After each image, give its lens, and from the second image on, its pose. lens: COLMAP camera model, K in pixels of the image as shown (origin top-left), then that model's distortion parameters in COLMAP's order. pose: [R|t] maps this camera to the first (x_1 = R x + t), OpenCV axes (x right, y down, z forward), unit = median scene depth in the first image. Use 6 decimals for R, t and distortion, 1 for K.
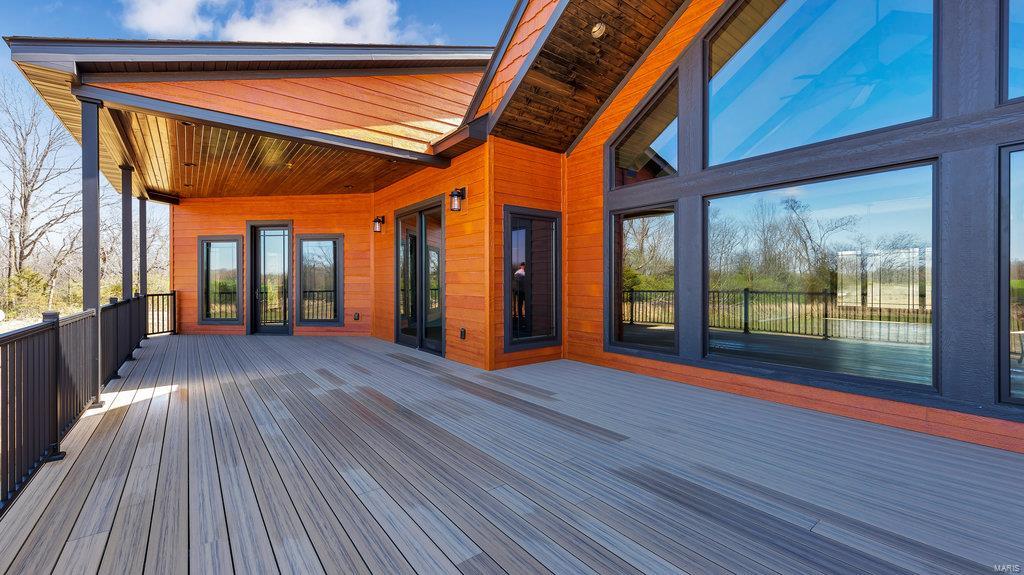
lens RADIAL K [[408.6, 0, 514.2], [0, 408.6, 283.0], [0, 0, 1]] dist [0.004054, 0.000997]
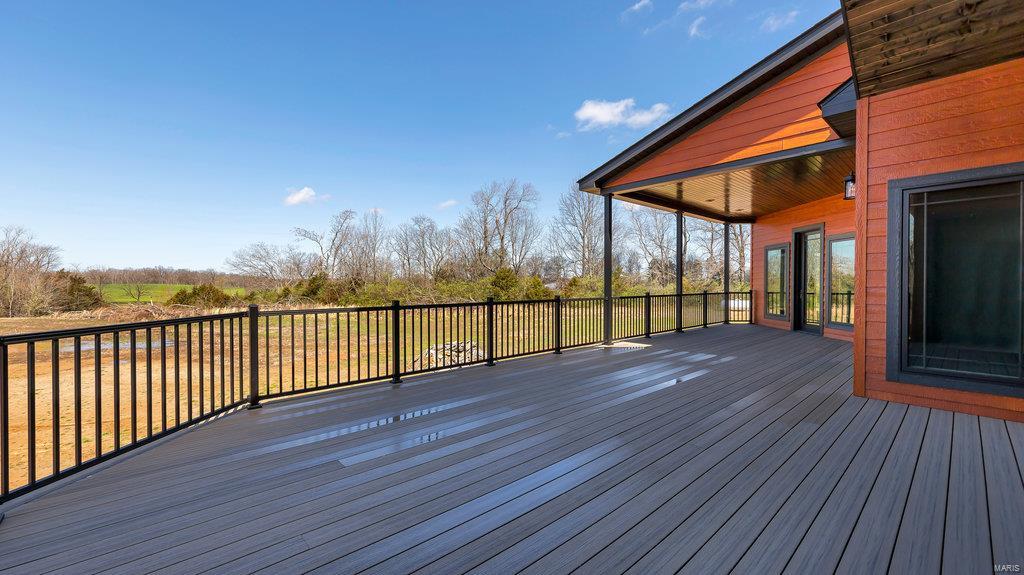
lens RADIAL K [[408.6, 0, 516.1], [0, 408.6, 287.6], [0, 0, 1]] dist [0.004054, 0.000997]
pose [[0.079558, 0.010788, -0.996772, 0.409197], [-0.004602, 0.999935, 0.010455, -0.000198], [0.996820, 0.003755, 0.079602, 0.159857]]
